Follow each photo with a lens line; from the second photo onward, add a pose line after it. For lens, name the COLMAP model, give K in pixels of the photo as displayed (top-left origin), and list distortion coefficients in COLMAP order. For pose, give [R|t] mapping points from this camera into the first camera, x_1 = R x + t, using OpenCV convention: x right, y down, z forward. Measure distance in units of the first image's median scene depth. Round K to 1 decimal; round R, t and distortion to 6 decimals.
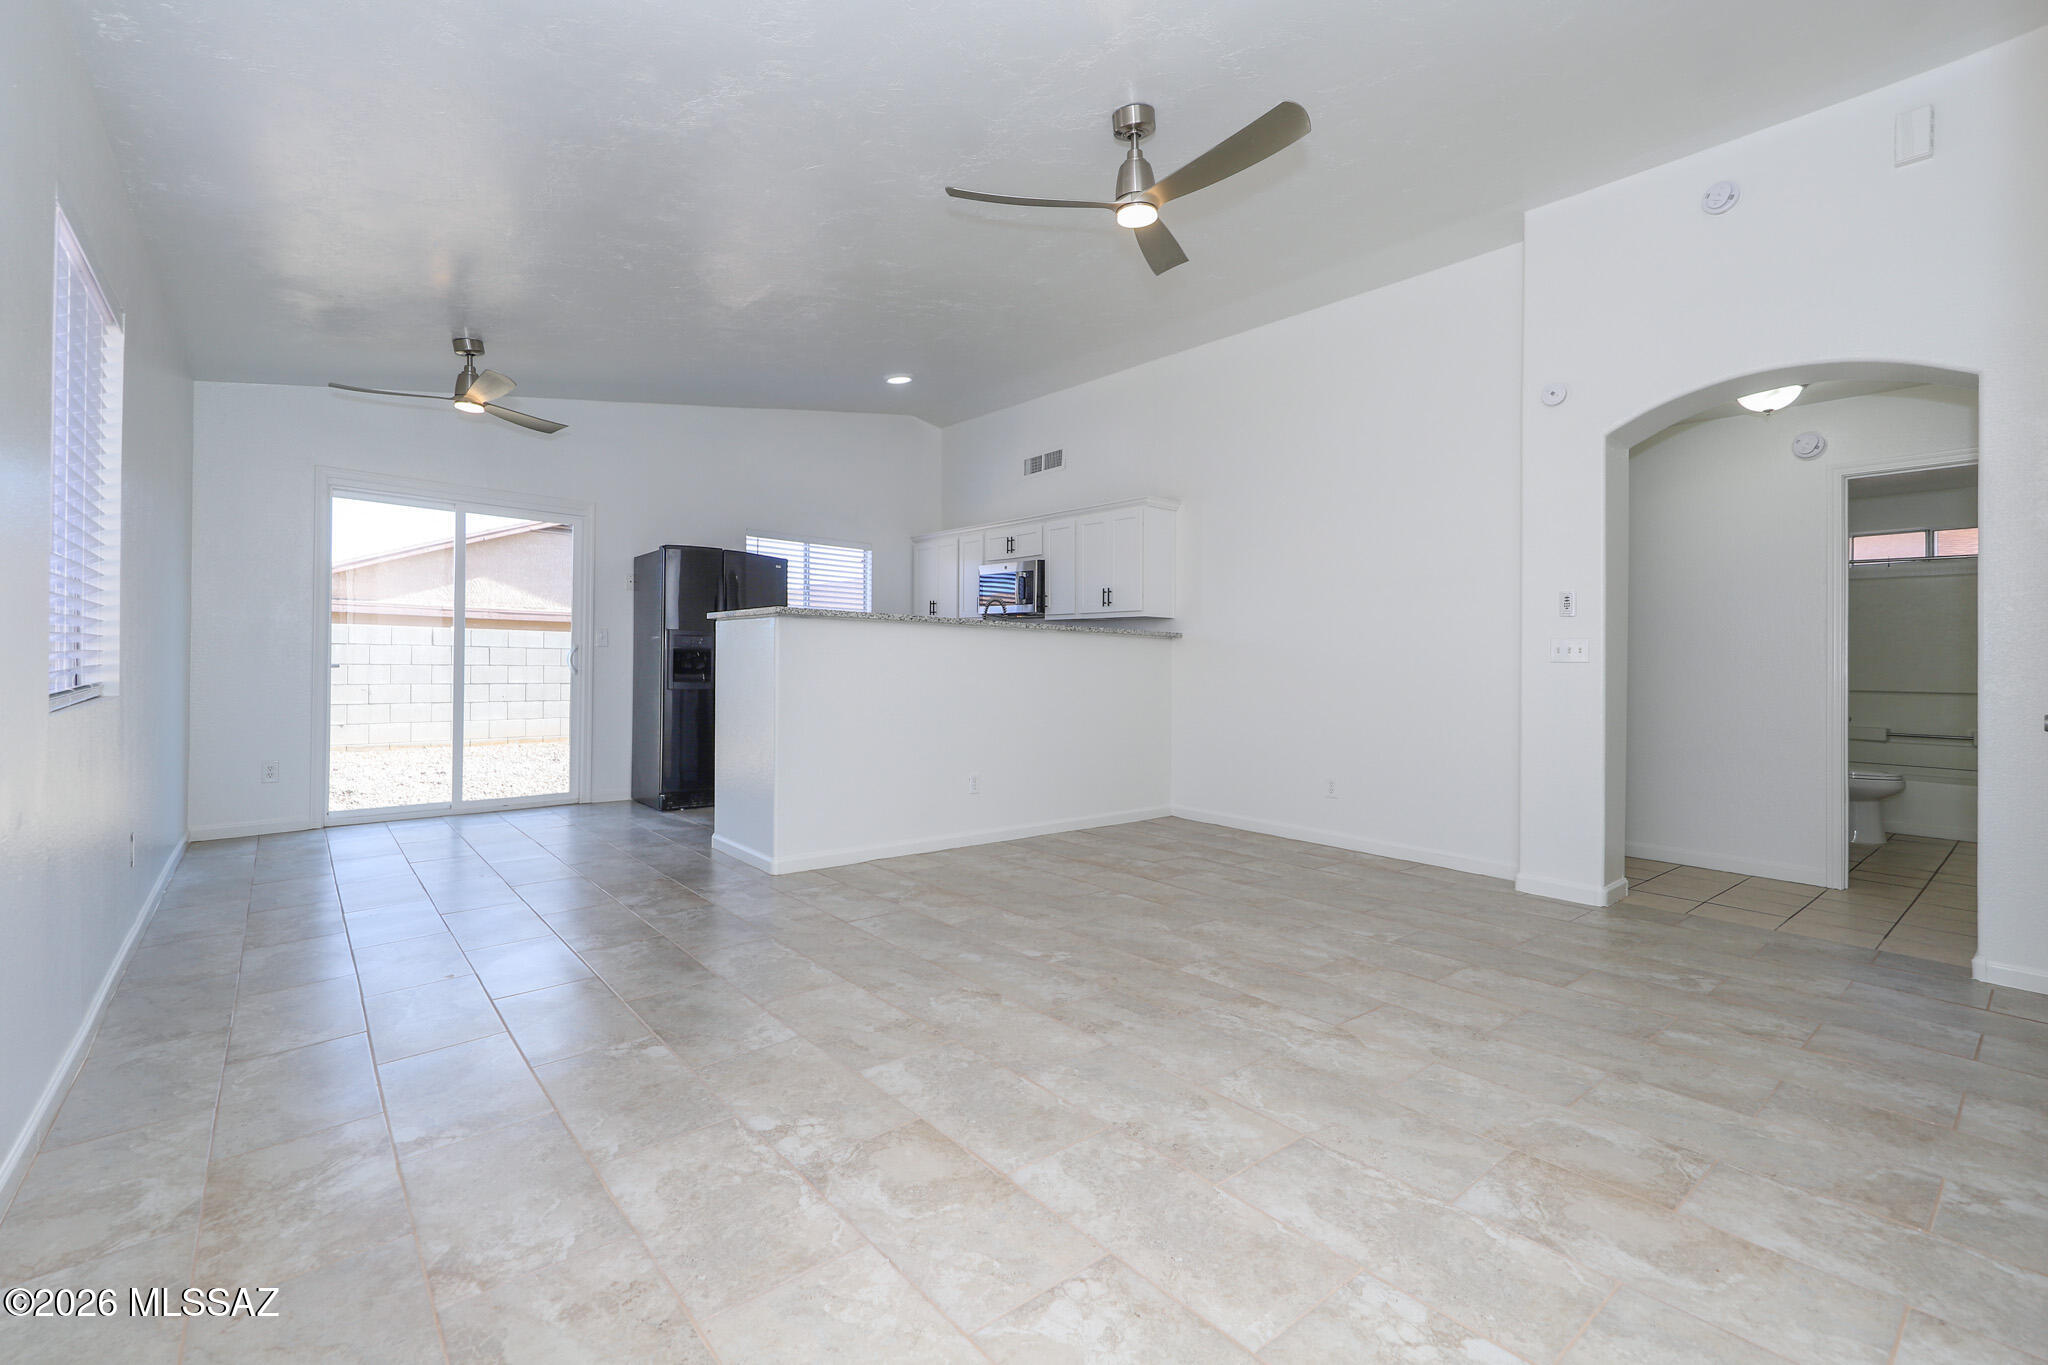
lens RADIAL K [[904.6, 0, 1008.9], [0, 904.6, 676.1], [0, 0, 1]] dist [-0.001400, 0.001199]
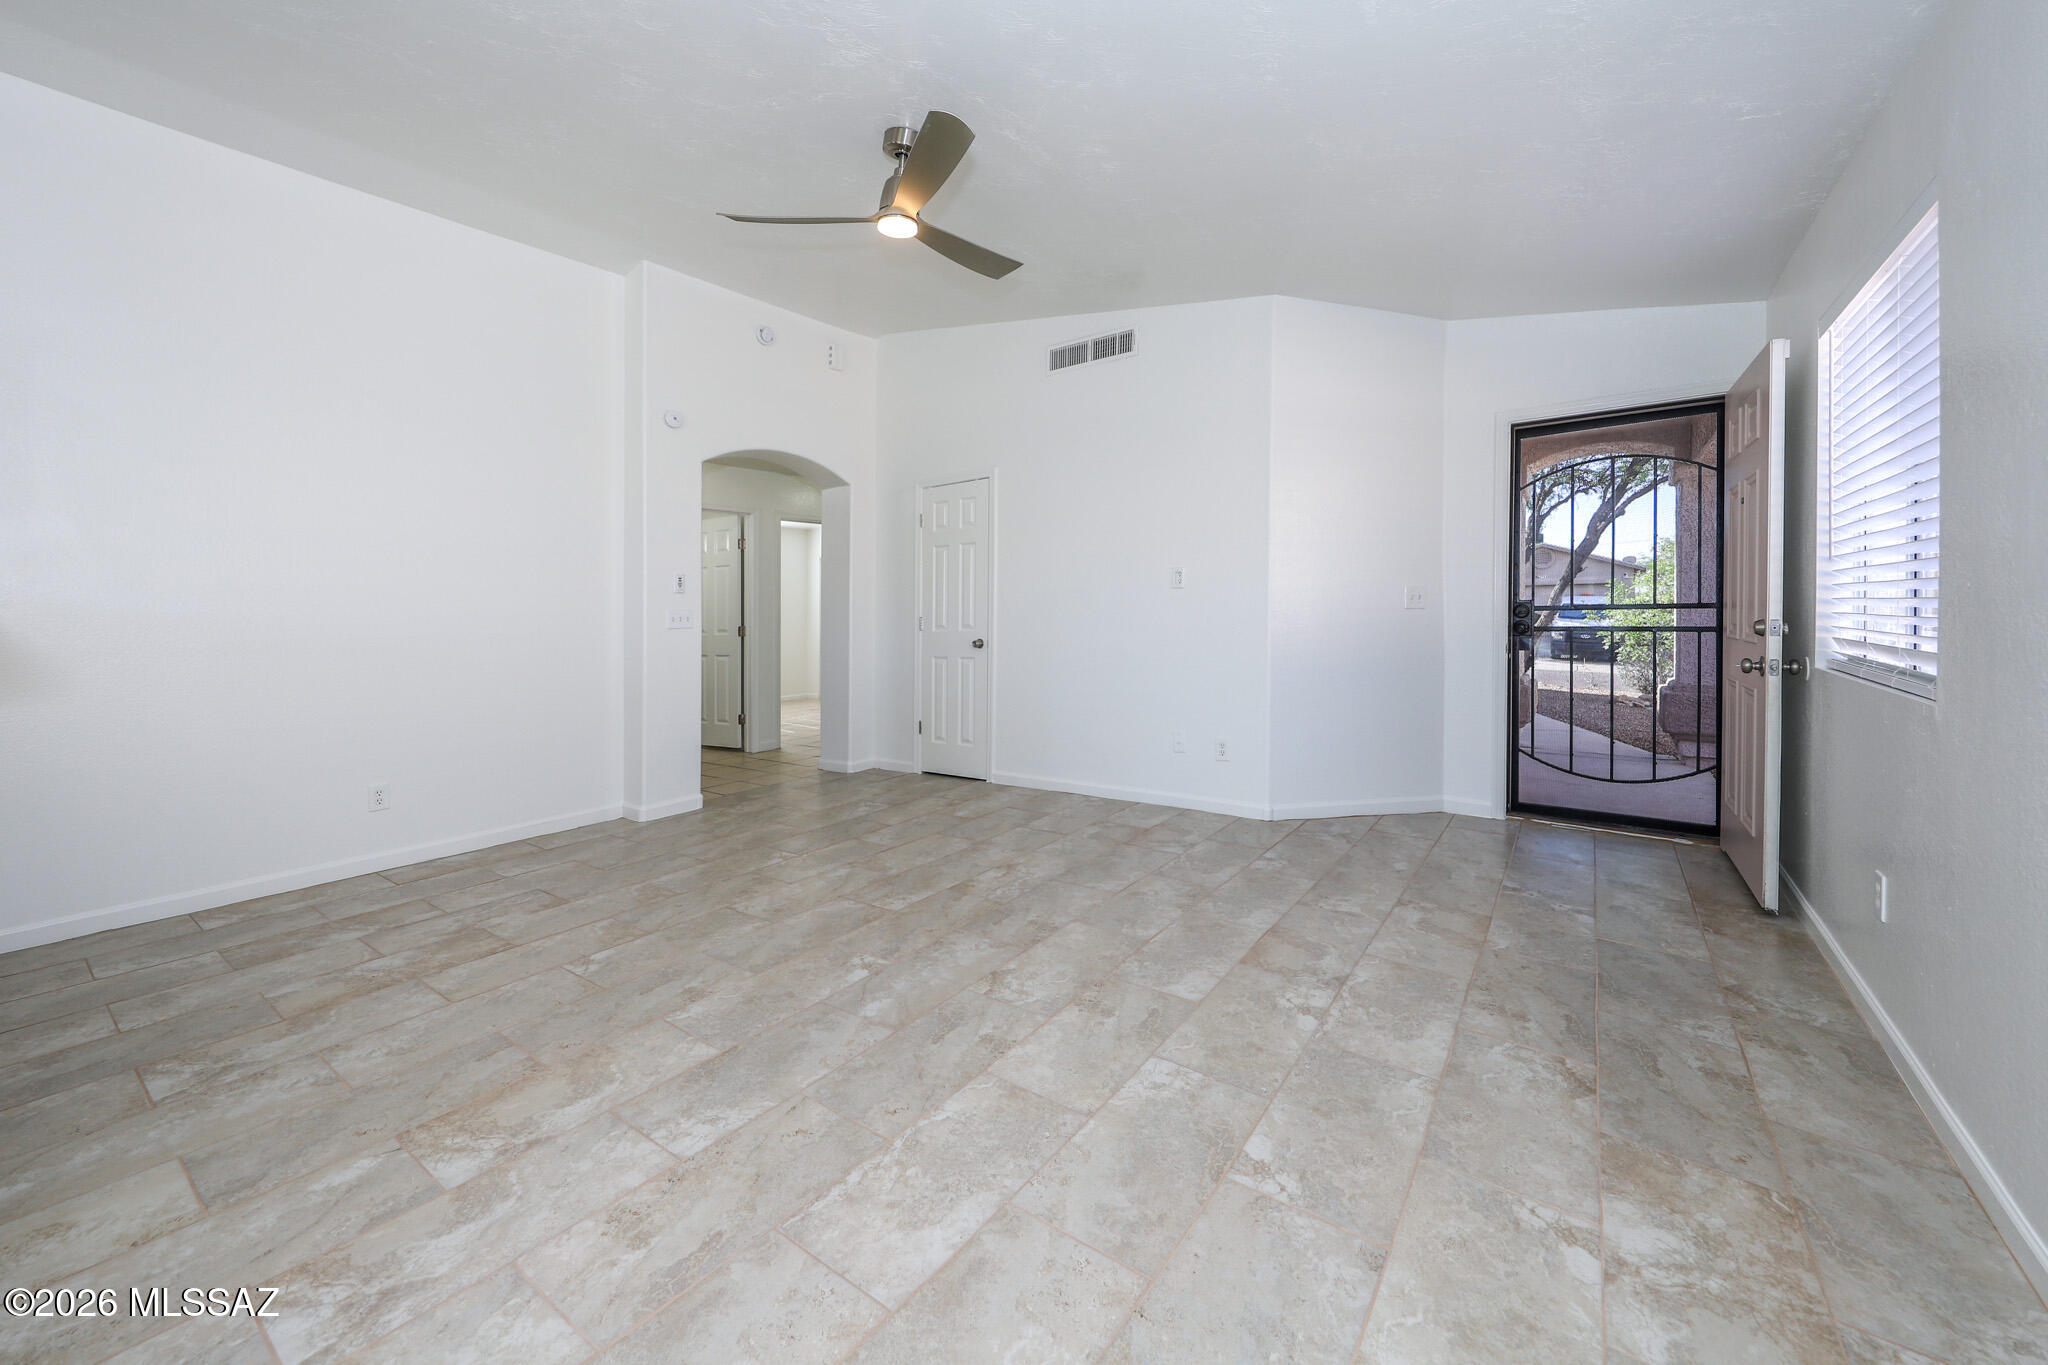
lens RADIAL K [[769.8, 0, 1037.7], [0, 769.8, 625.5], [0, 0, 1]] dist [0.001133, -0.000165]
pose [[-0.266927, -0.023912, 0.963420, -0.892688], [0.024236, 0.999209, 0.031515, -0.066410], [-0.963412, 0.031761, -0.266136, 1.230873]]
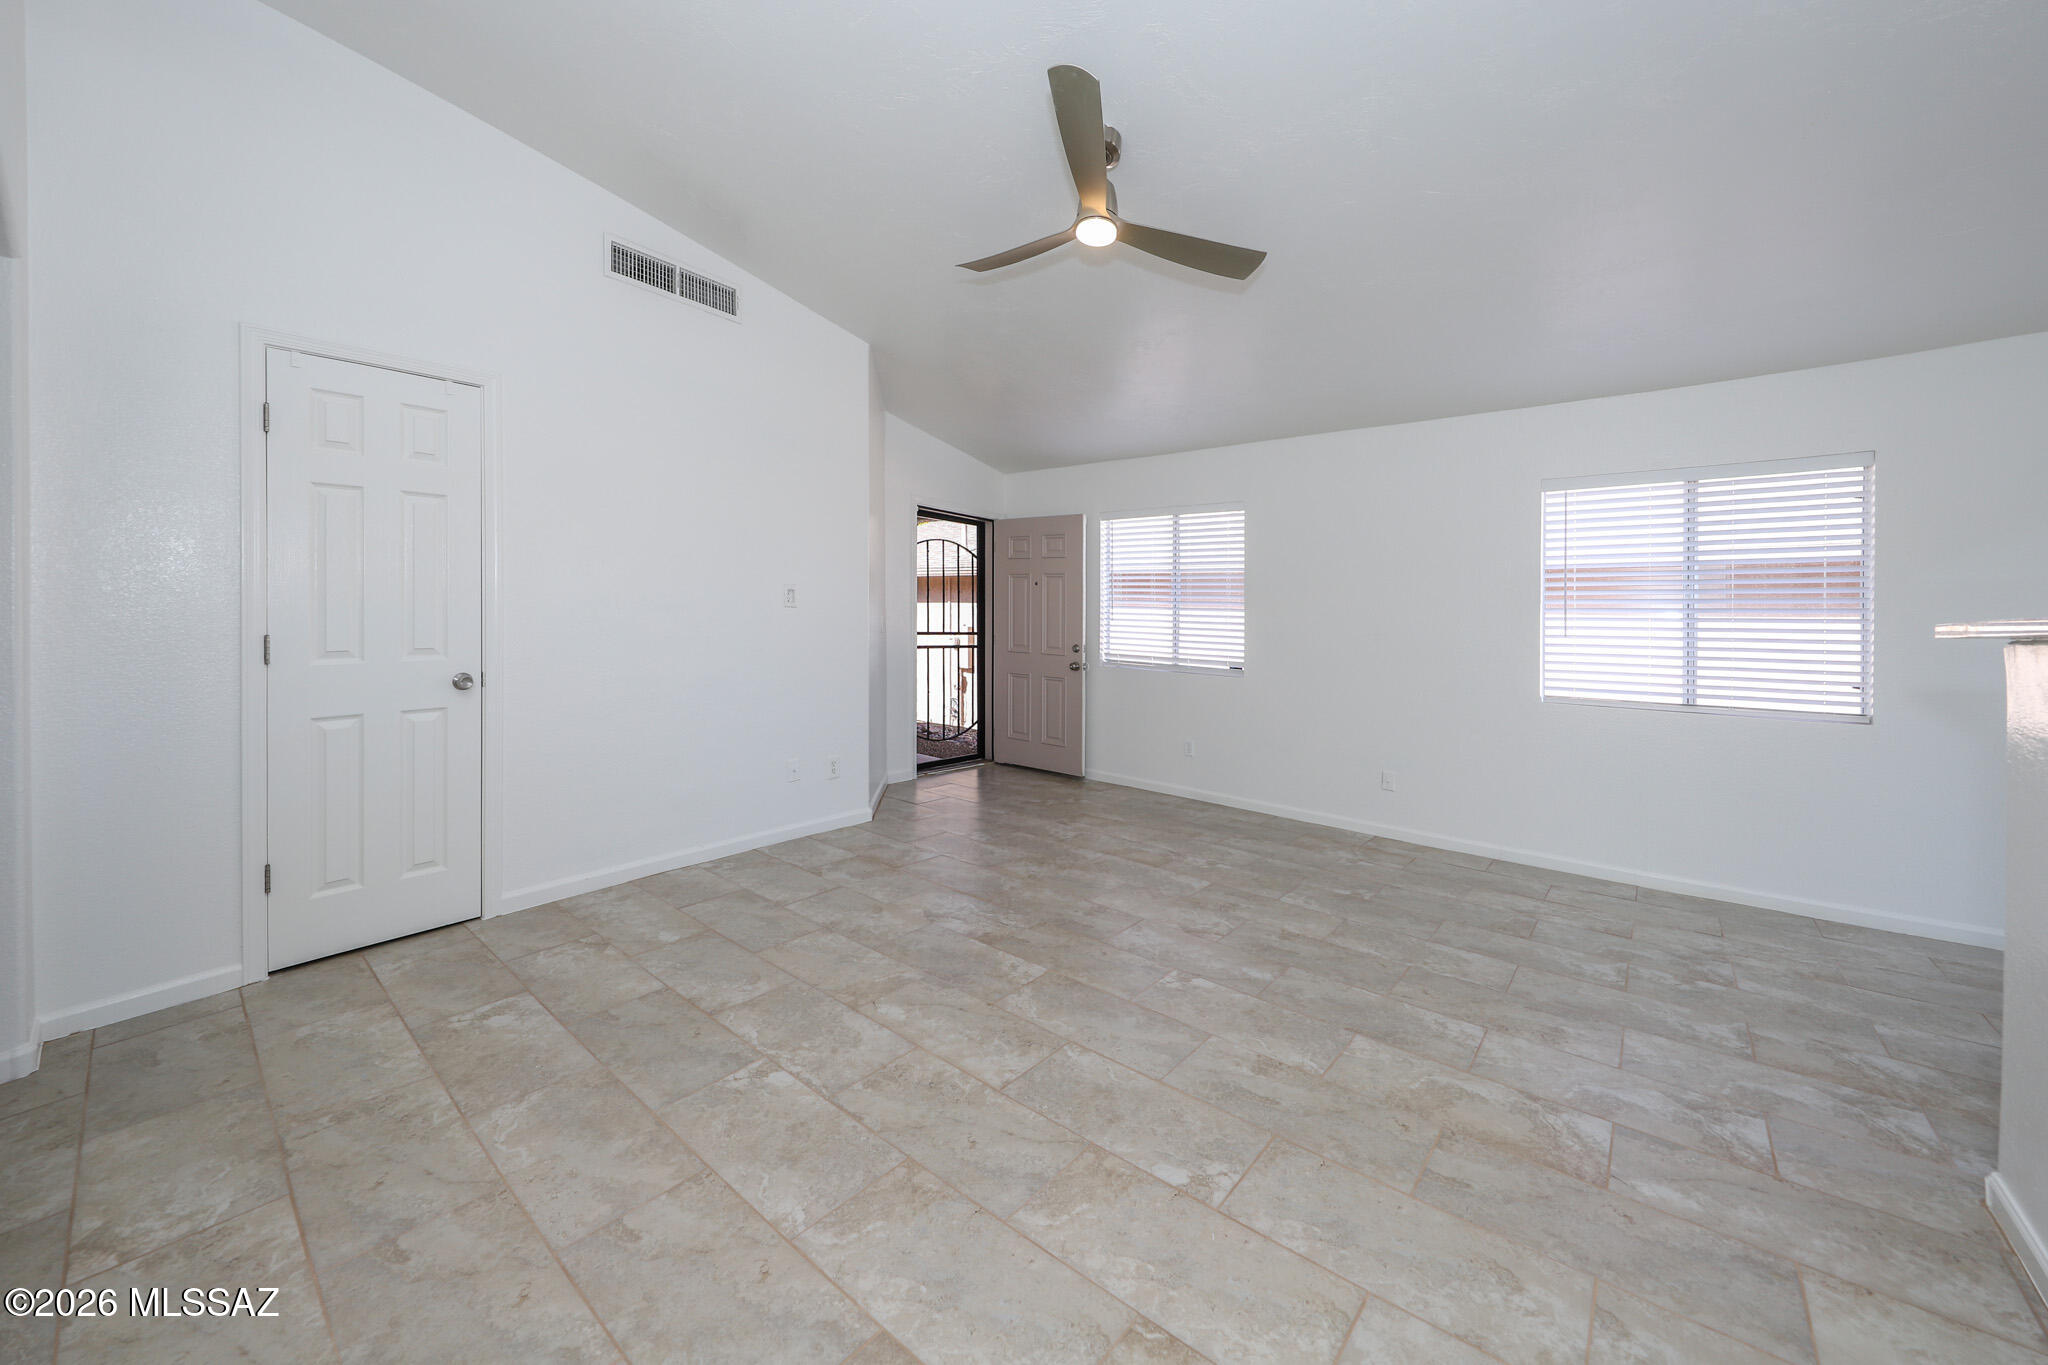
lens RADIAL K [[769.8, 0, 1014.7], [0, 769.8, 677.0], [0, 0, 1]] dist [0.001133, -0.000165]
pose [[-0.984927, -0.016483, -0.172181, 0.433722], [-0.029752, 0.996757, 0.074770, -0.074765], [0.170390, 0.078766, -0.982224, 2.079802]]
